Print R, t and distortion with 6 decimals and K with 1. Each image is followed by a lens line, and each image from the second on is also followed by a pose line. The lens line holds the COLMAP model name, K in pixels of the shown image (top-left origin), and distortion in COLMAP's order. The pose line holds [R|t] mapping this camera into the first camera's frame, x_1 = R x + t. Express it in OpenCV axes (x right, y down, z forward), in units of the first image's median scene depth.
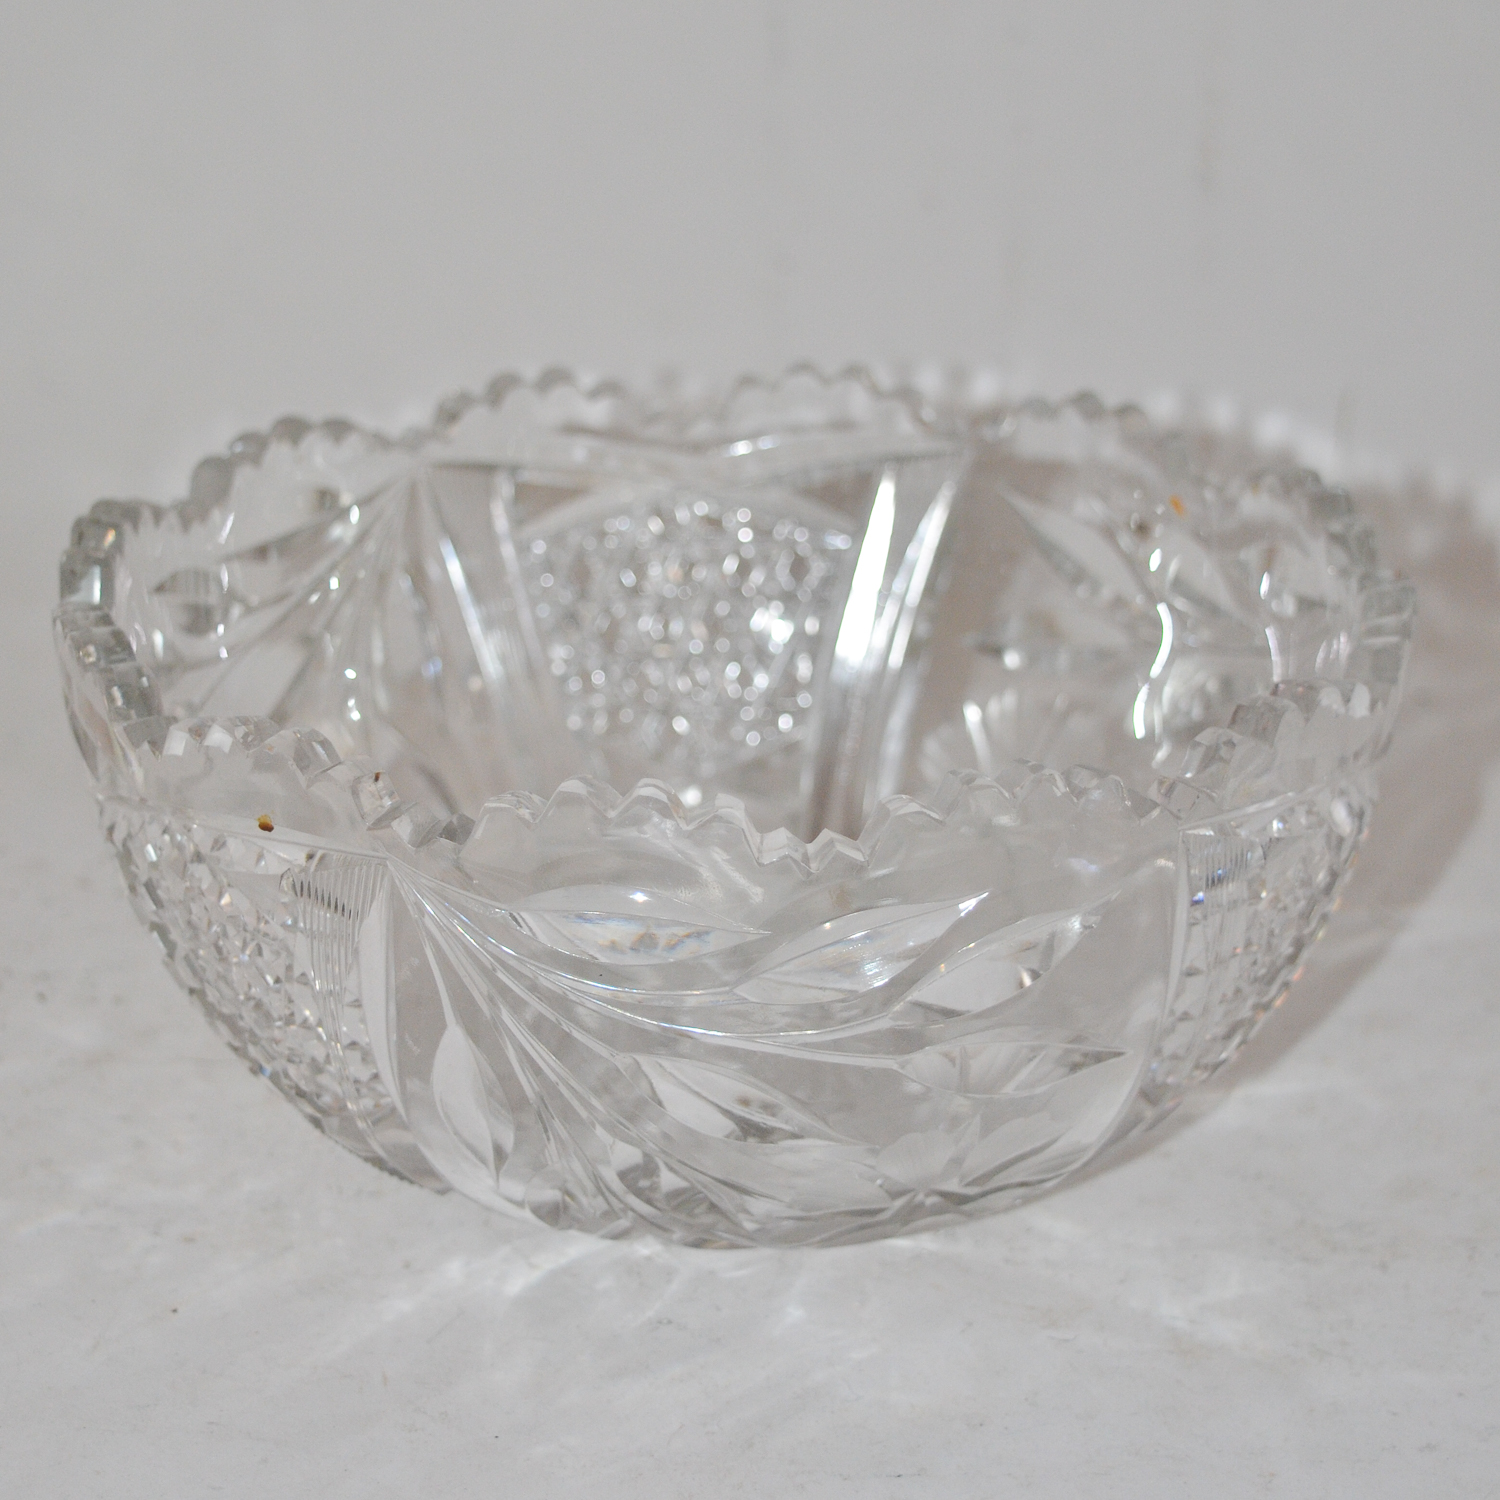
lens RADIAL K [[4739.7, 0, 754.2], [0, 4739.7, 750.5], [0, 0, 1]] dist [0.059076, 0.000000]
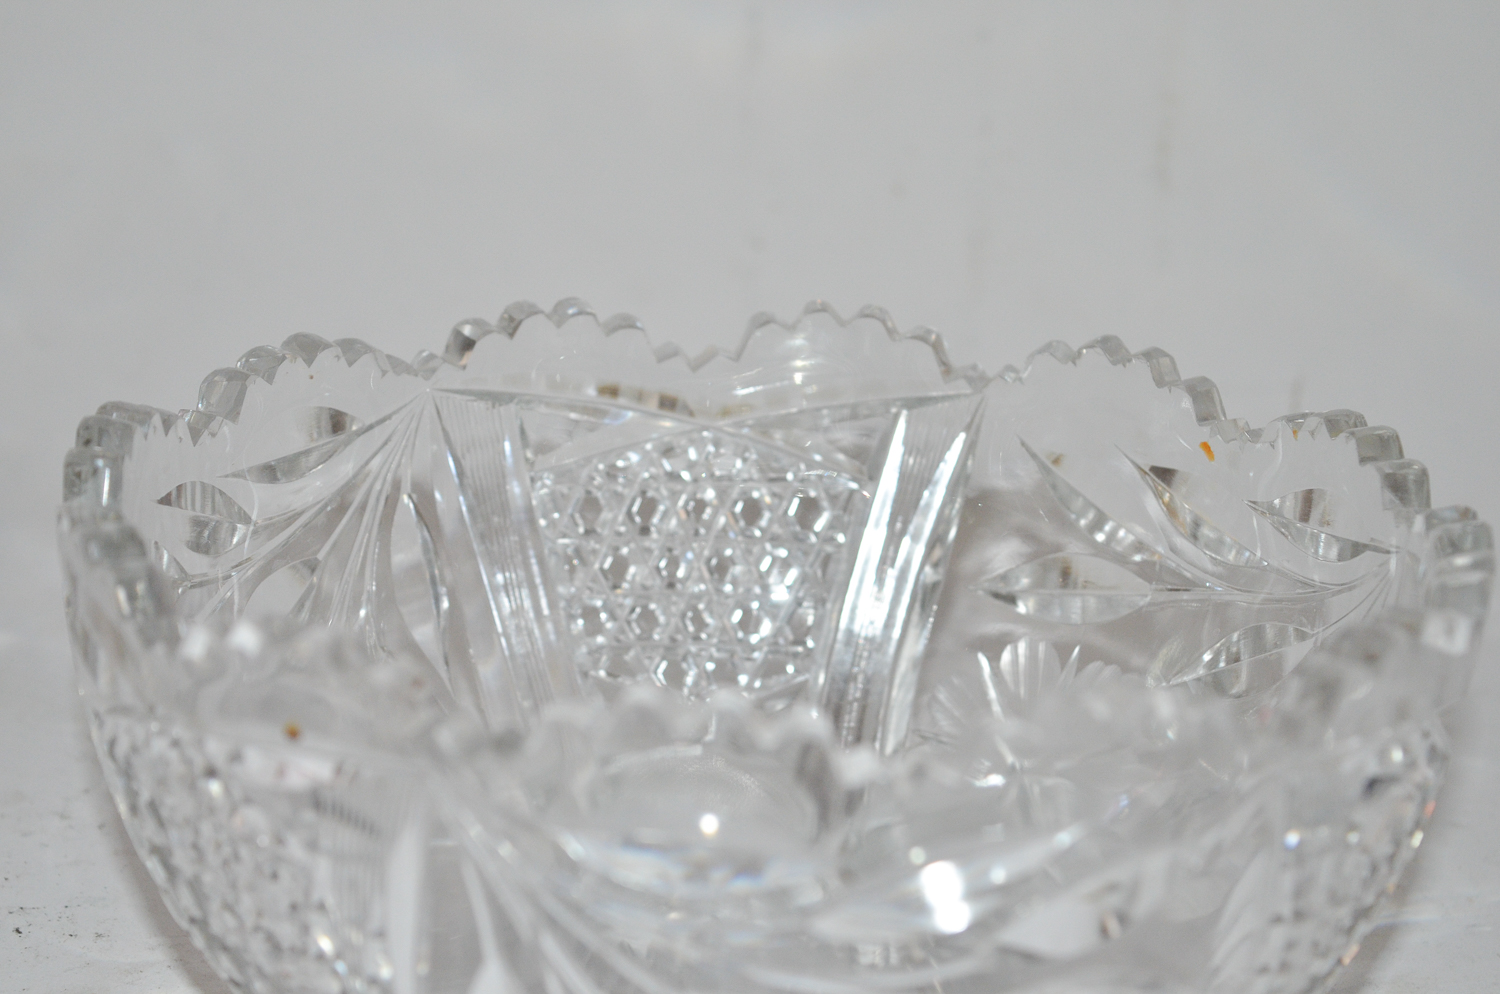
lens RADIAL K [[3599.3, 0, 742.8], [0, 3599.3, 493.3], [0, 0, 1]] dist [0.092332, 0.000000]
pose [[0.997947, 0.027796, 0.057706, -0.055197], [-0.022922, 0.996247, -0.083470, 0.024378], [-0.059809, 0.081976, 0.994838, 0.289016]]
